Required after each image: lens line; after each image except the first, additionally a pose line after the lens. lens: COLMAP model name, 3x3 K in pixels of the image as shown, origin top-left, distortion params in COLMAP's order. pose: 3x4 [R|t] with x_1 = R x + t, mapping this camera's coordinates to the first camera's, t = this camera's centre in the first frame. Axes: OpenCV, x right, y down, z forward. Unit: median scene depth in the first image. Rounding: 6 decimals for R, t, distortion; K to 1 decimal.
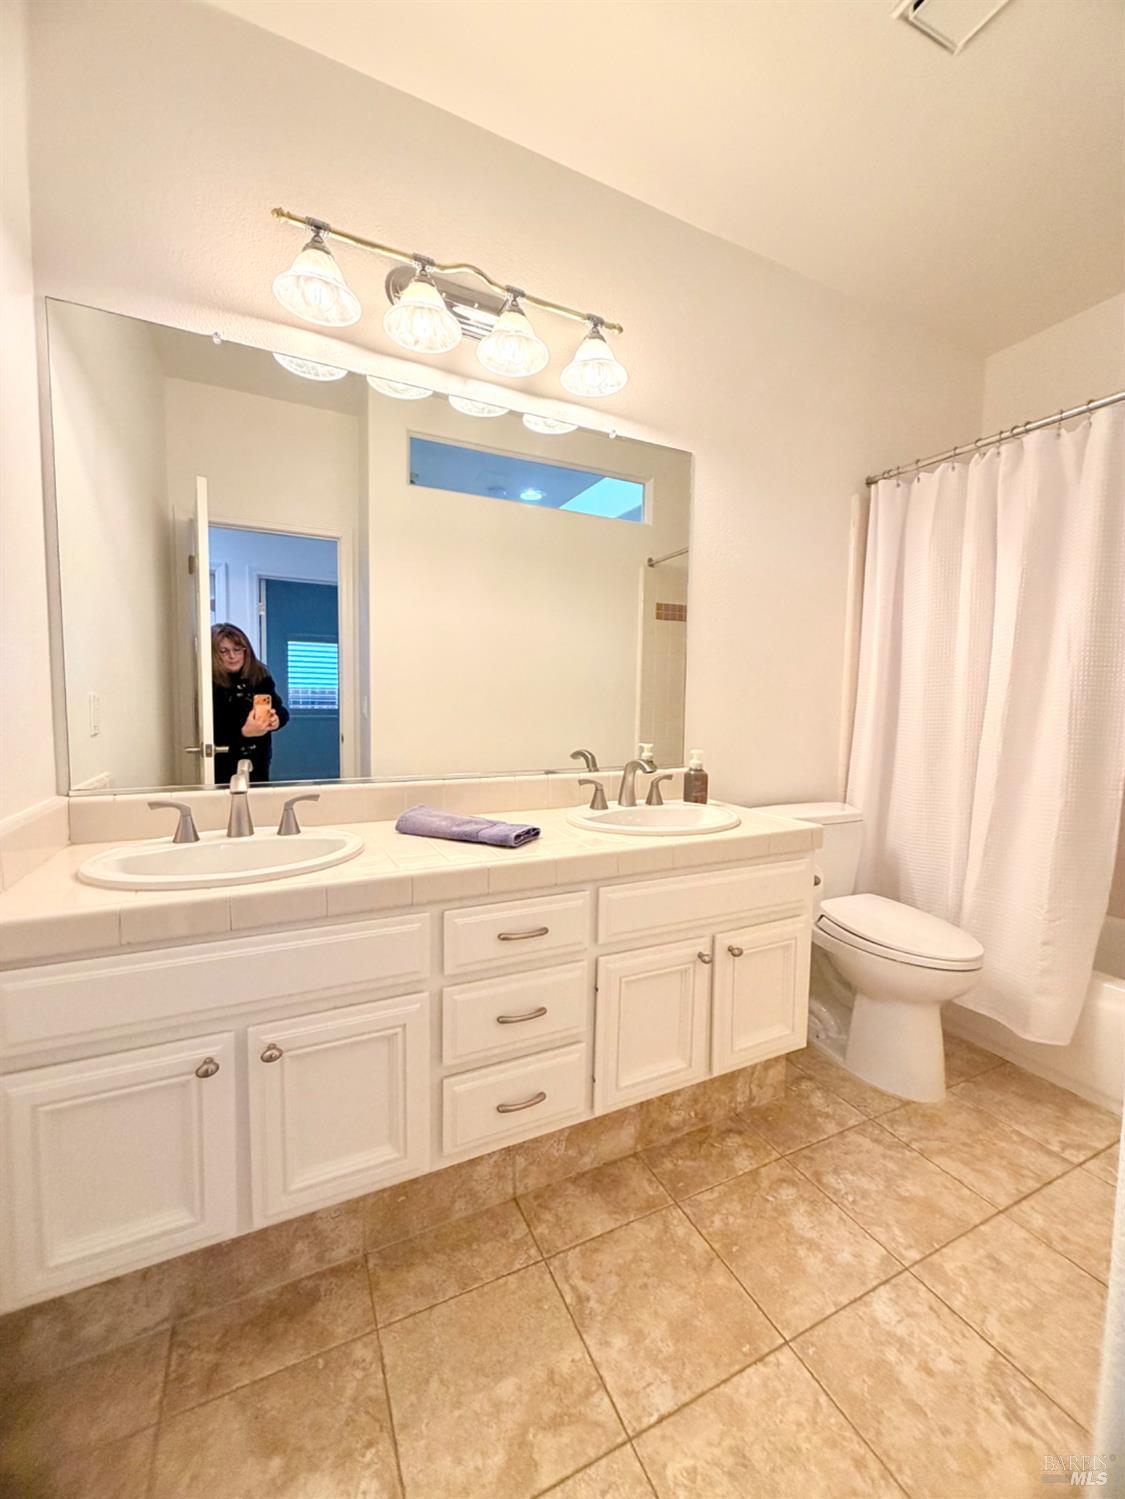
lens RADIAL K [[596.8, 0, 569.7], [0, 596.8, 747.0], [0, 0, 1]] dist [0.000361, 0.000340]
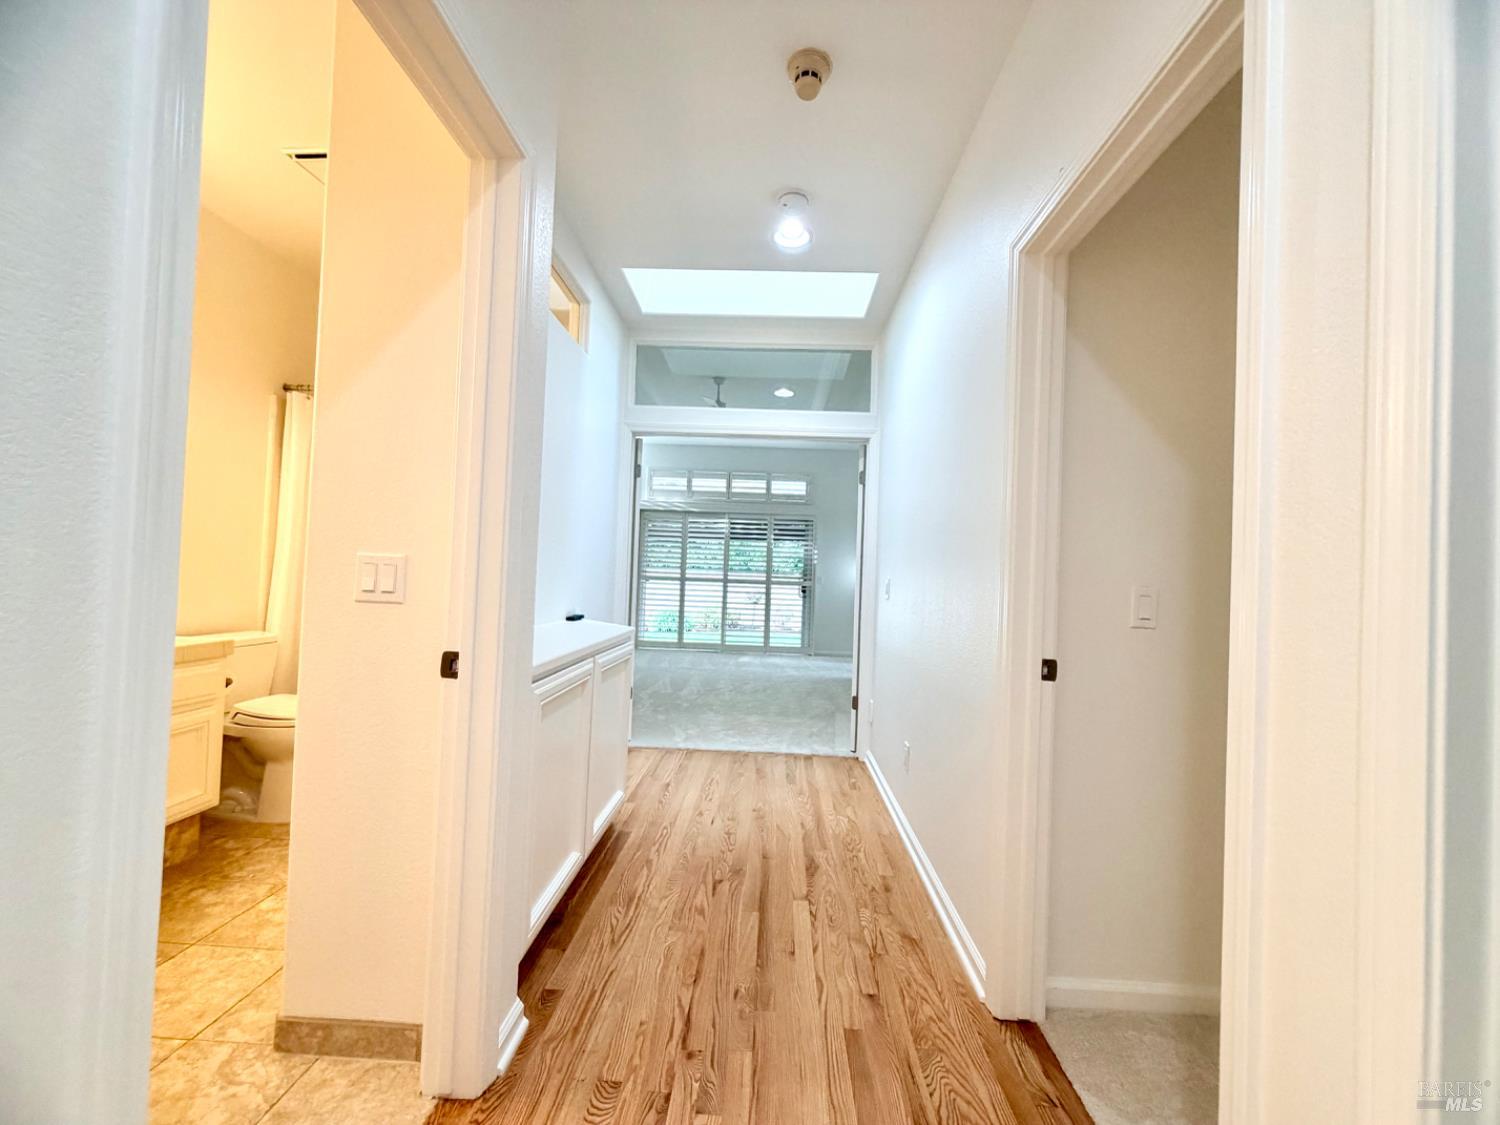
lens RADIAL K [[597.2, 0, 753.1], [0, 597.2, 564.3], [0, 0, 1]] dist [0.000361, 0.000340]
pose [[0.475926, 0.017452, 0.879312, -0.222525], [0.032601, 0.998766, -0.037469, 0.040063], [-0.878881, 0.046499, 0.474770, -0.714515]]
